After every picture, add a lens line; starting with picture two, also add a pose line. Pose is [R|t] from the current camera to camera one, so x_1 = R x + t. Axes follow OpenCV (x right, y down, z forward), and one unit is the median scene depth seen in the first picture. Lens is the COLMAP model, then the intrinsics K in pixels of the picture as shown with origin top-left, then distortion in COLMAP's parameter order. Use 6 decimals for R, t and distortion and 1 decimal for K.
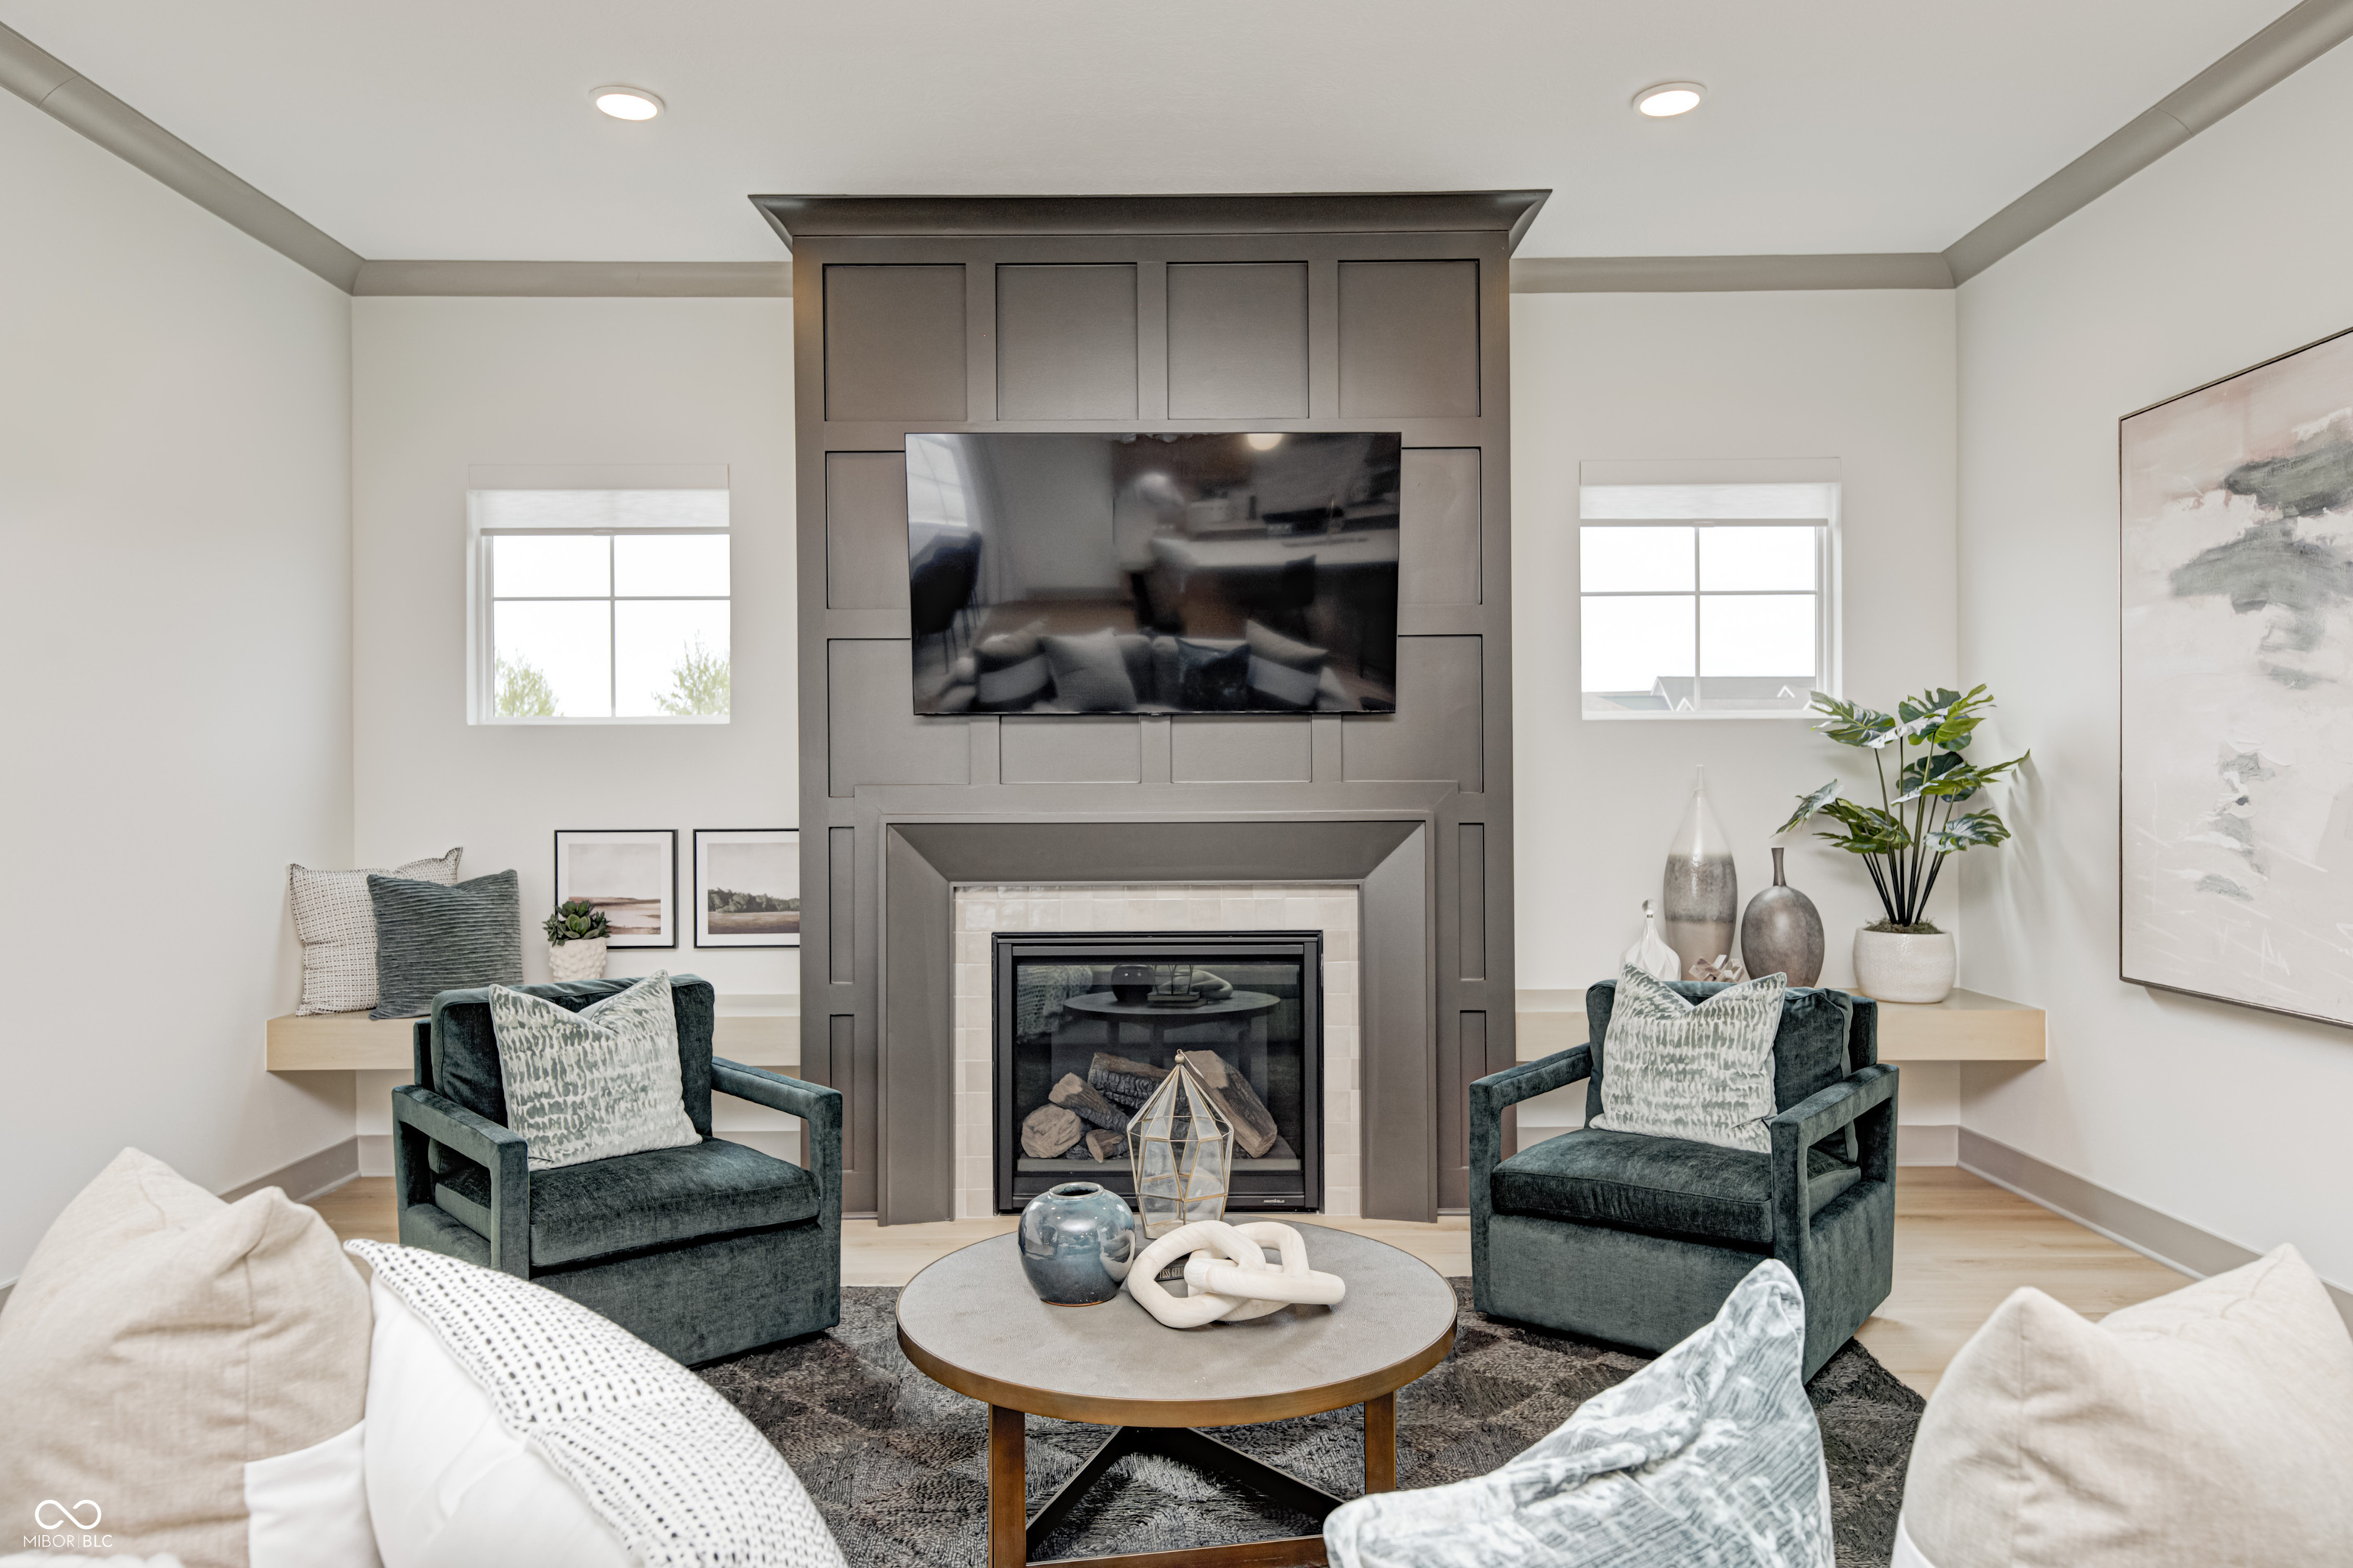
lens RADIAL K [[1516.5, 0, 1176.5], [0, 1516.5, 784.0], [0, 0, 1]] dist [0.021533, 0.001360]
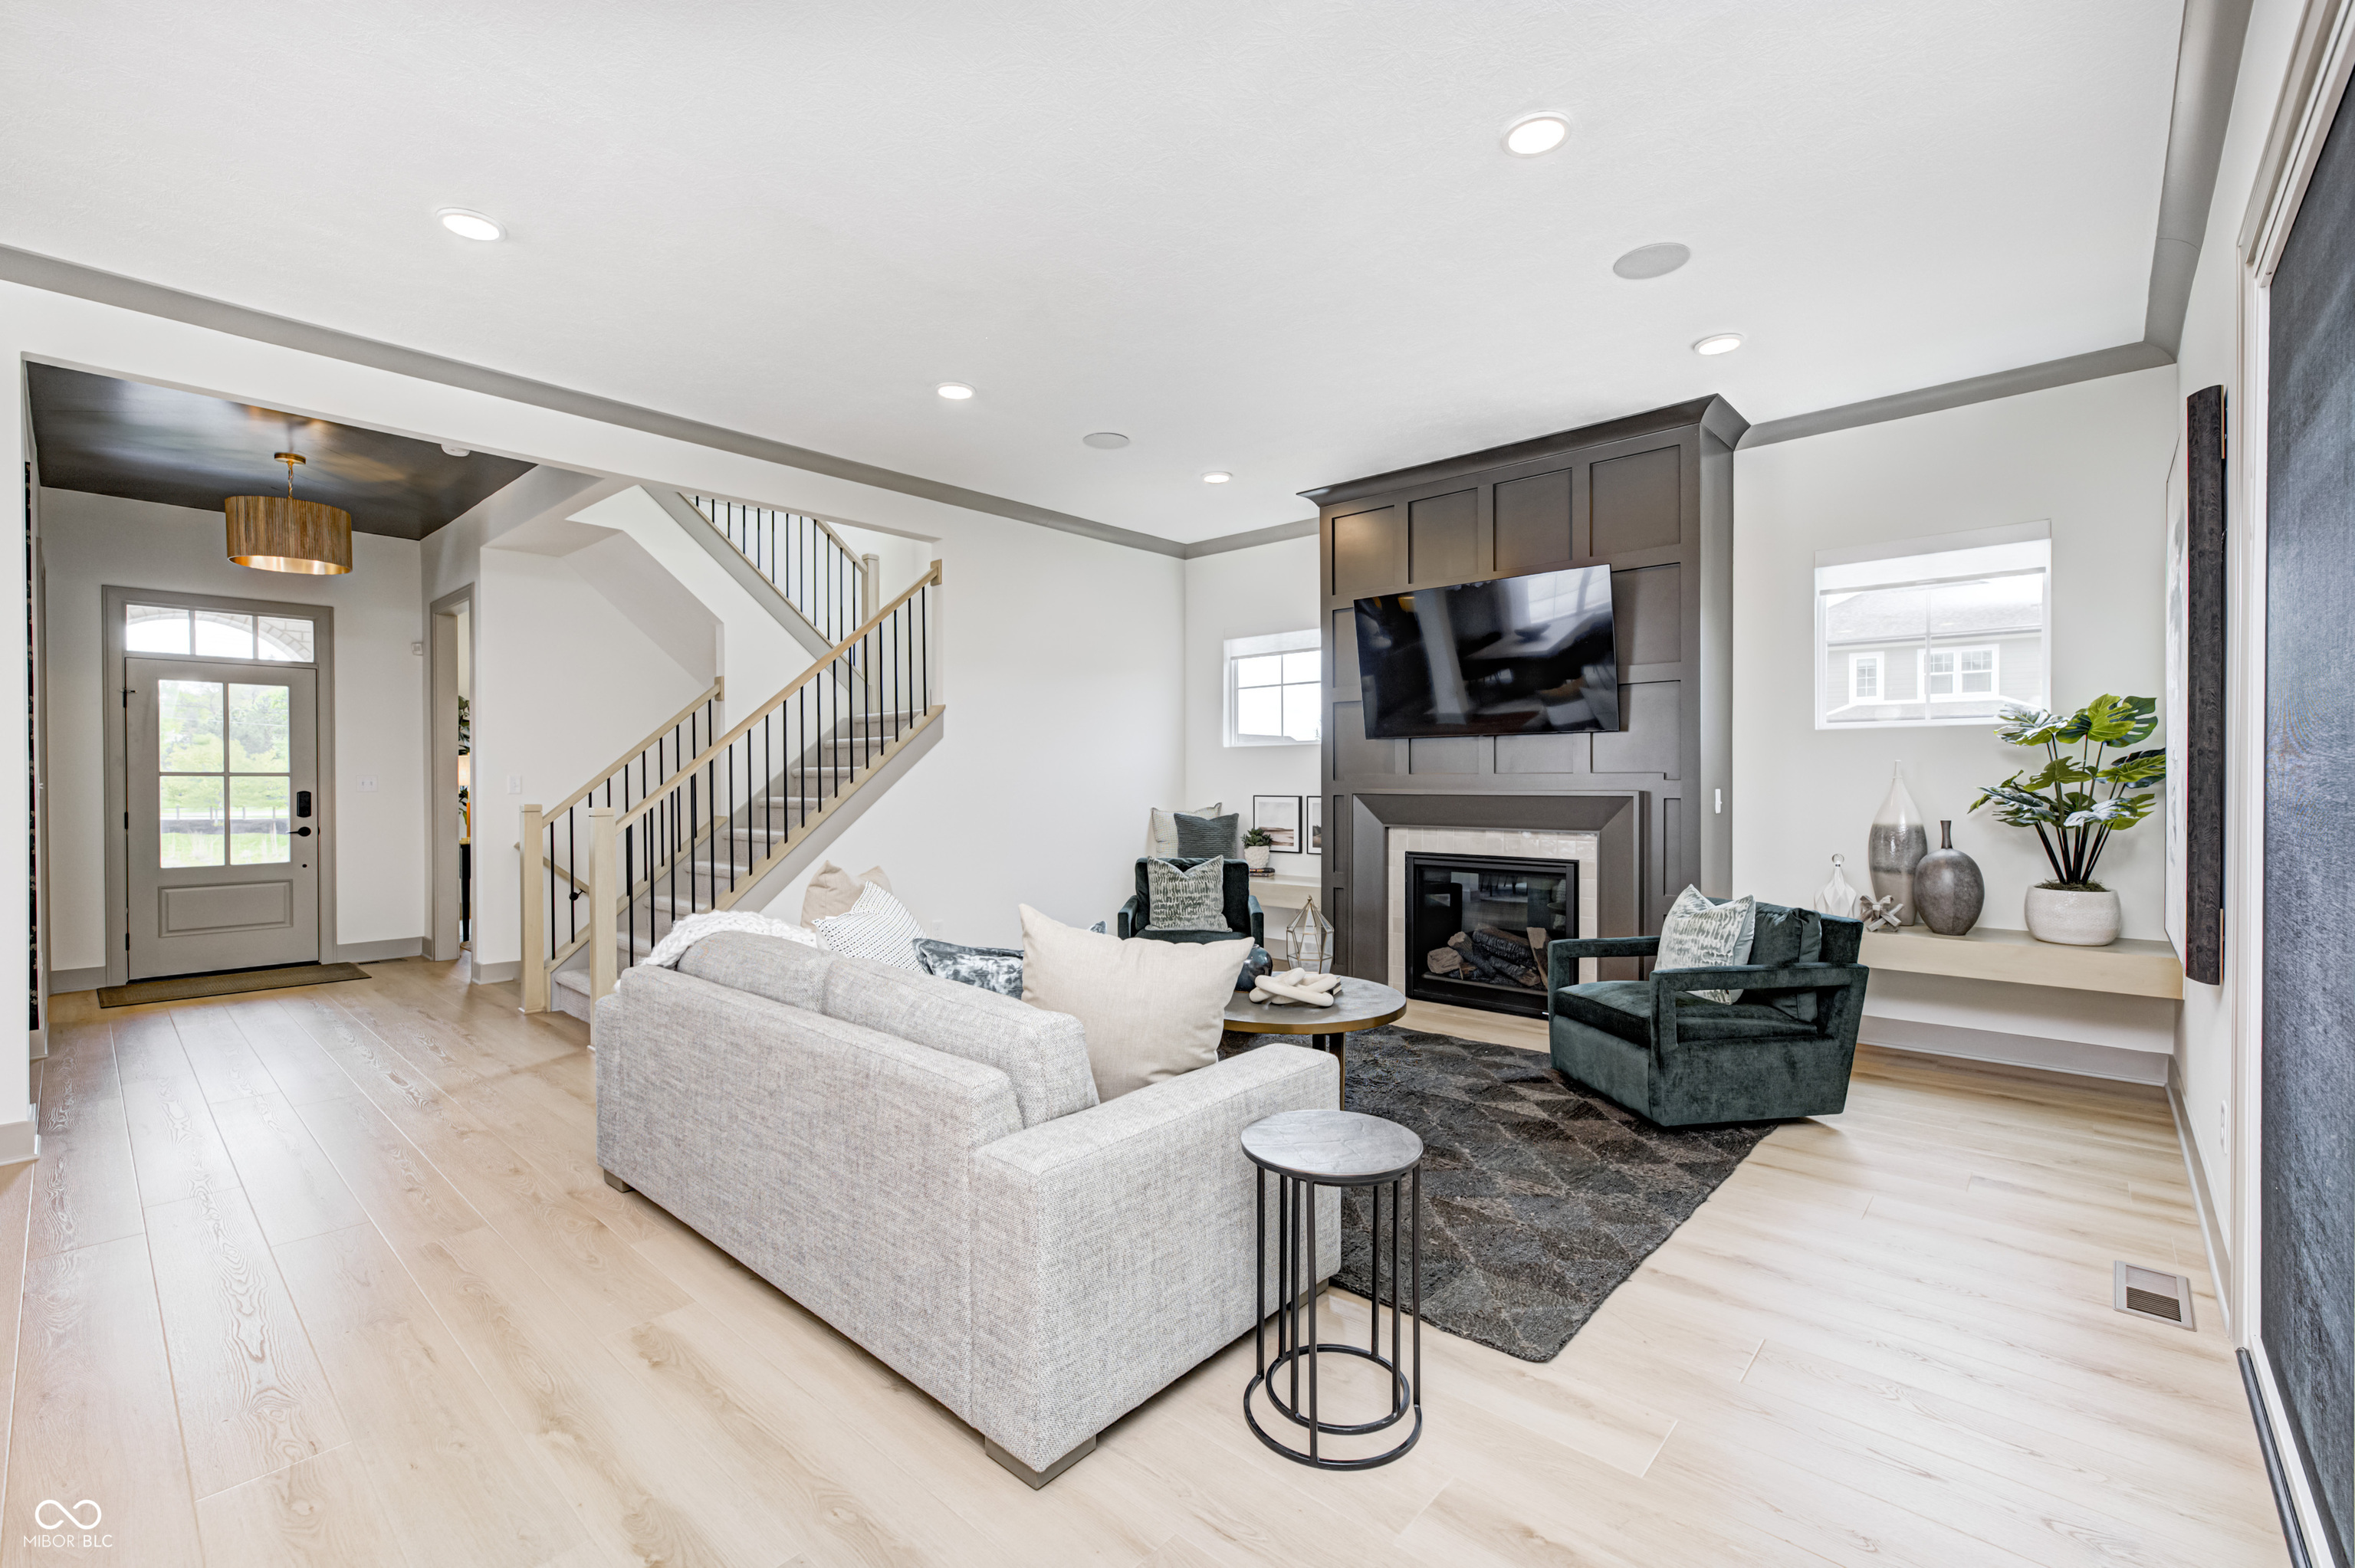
lens RADIAL K [[1008.7, 0, 1177.5], [0, 1008.7, 784.0], [0, 0, 1]] dist [-0.003412, -0.000483]
pose [[0.739002, 0.007083, -0.673666, 0.503436], [0.001010, 0.999932, 0.011621, -0.002321], [0.673703, -0.009268, 0.738944, -0.130268]]
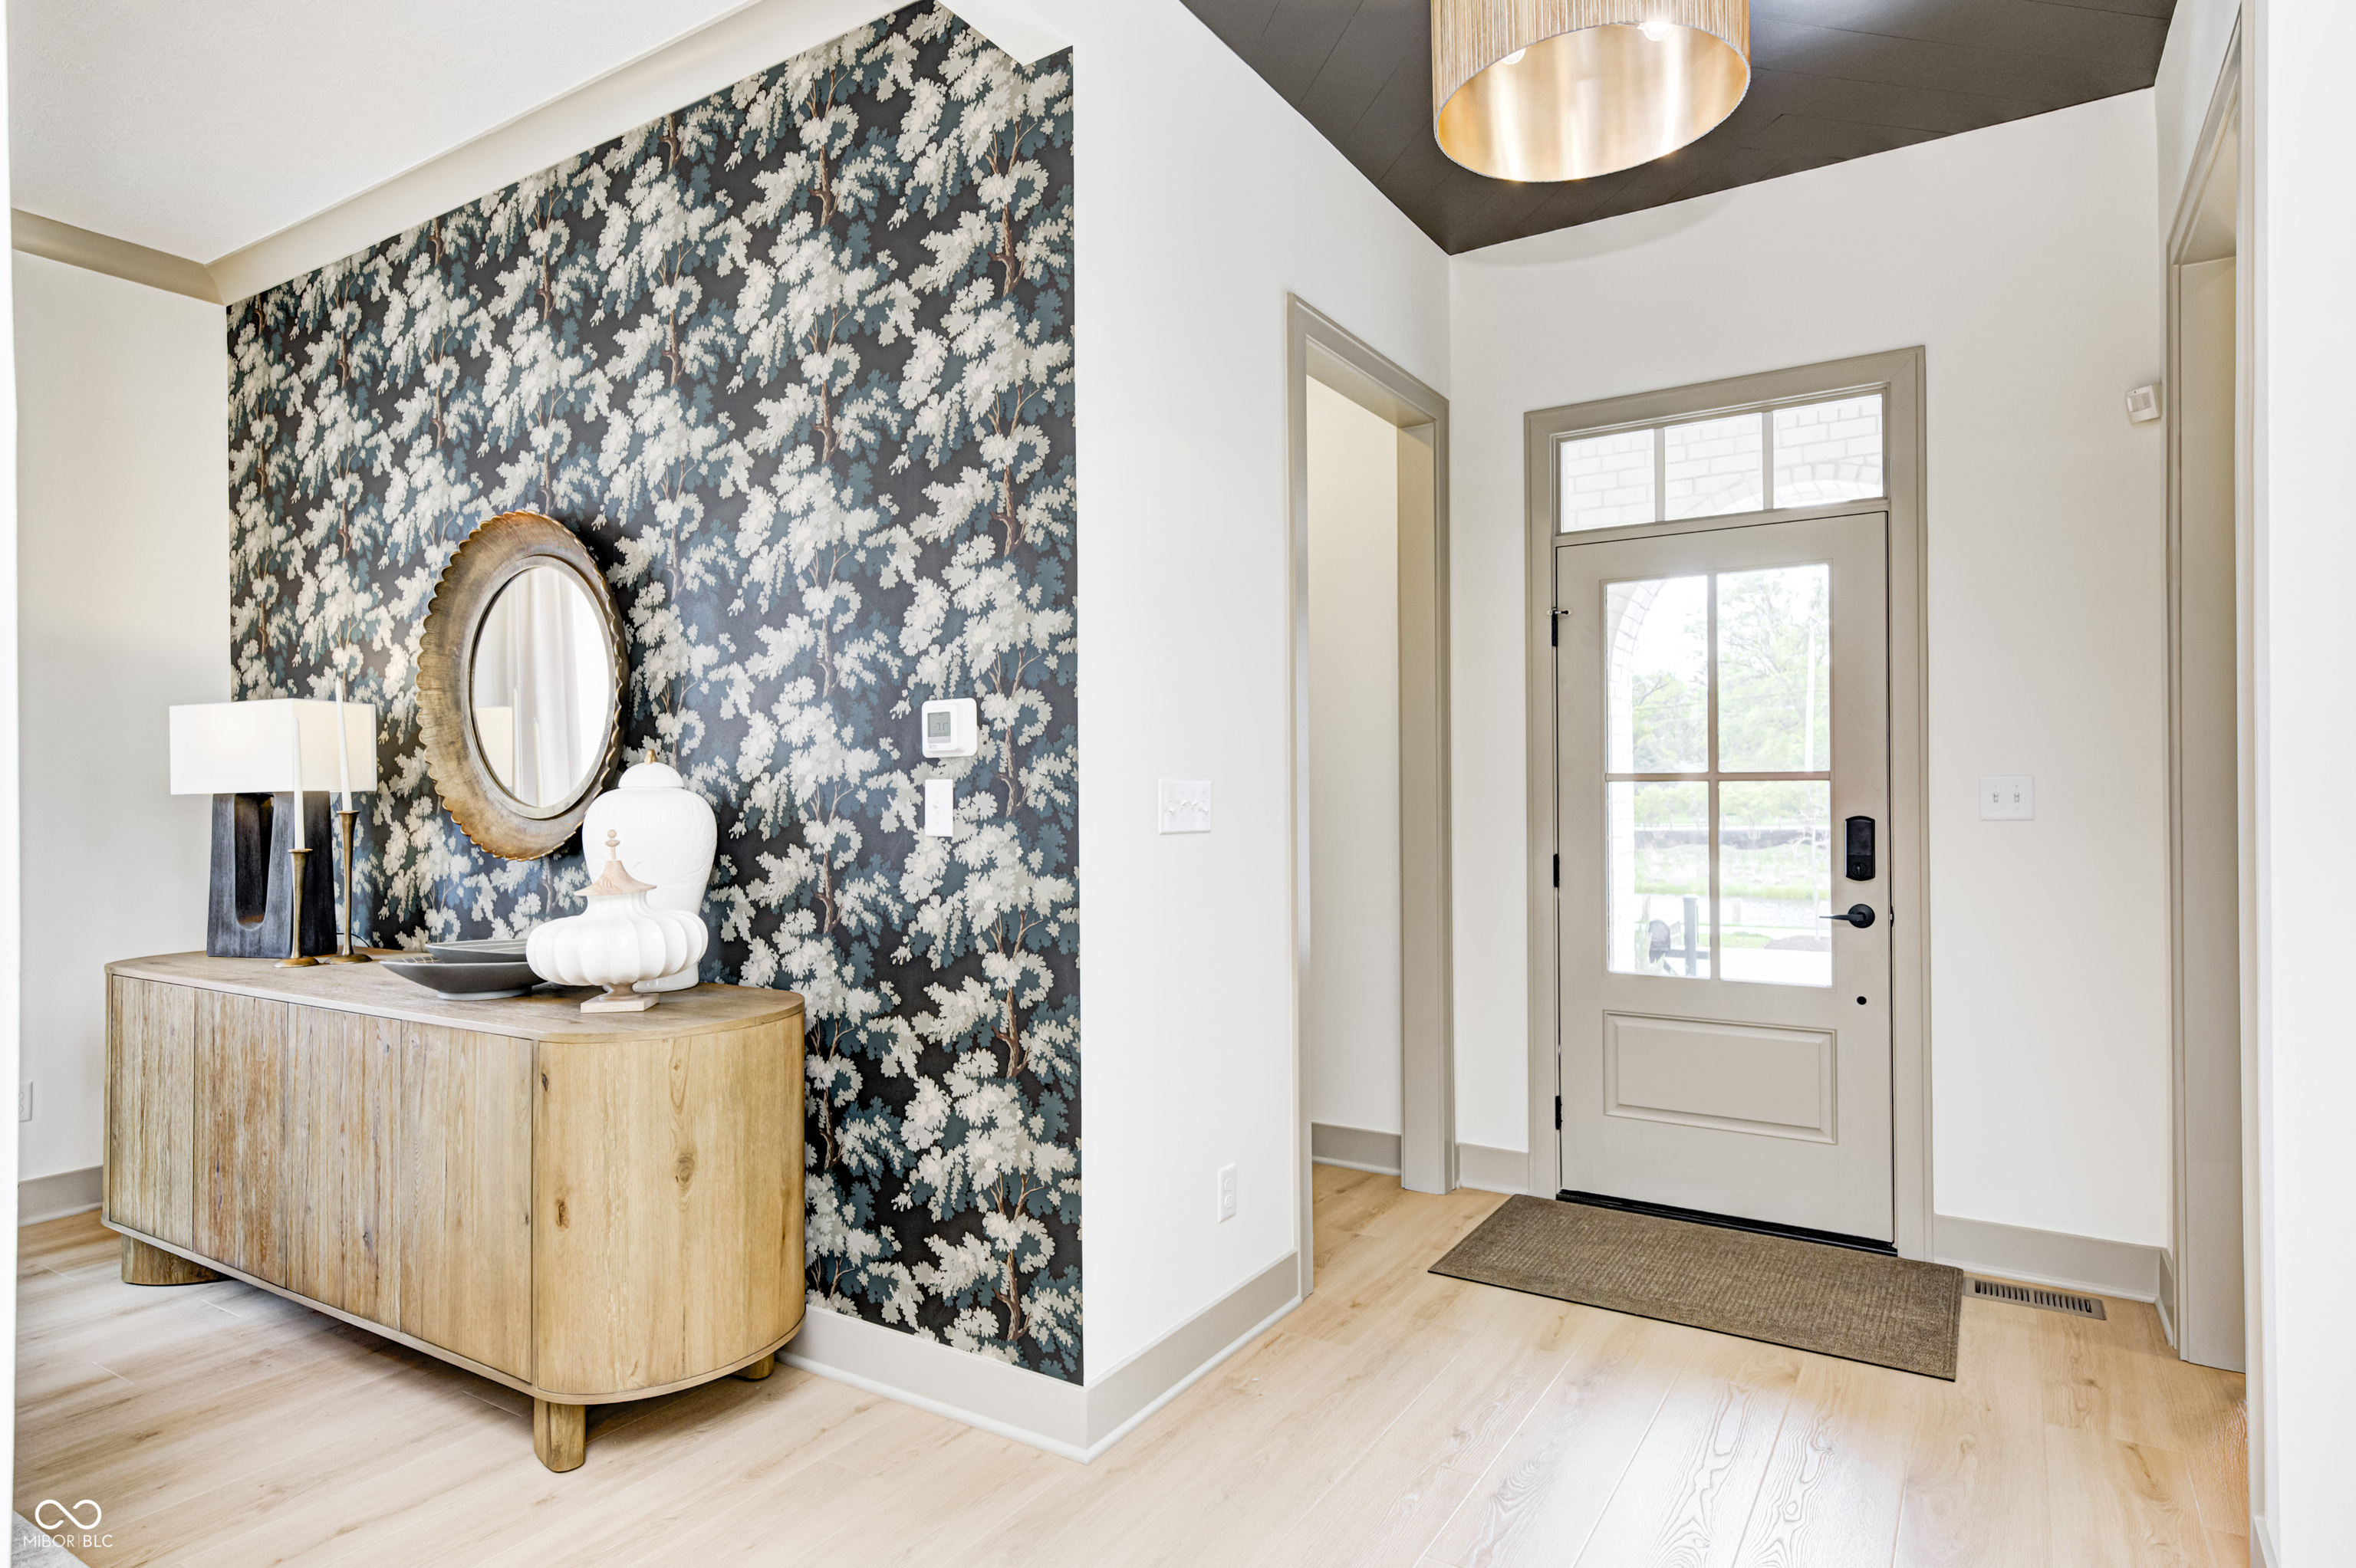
lens RADIAL K [[1315.5, 0, 1178.0], [0, 1315.5, 784.0], [0, 0, 1]] dist [0.005158, -0.000544]
pose [[-0.535842, 0.002006, -0.844316, -0.531505], [0.011604, 0.999920, -0.004989, 0.003748], [0.844239, -0.012471, -0.535823, 0.167323]]
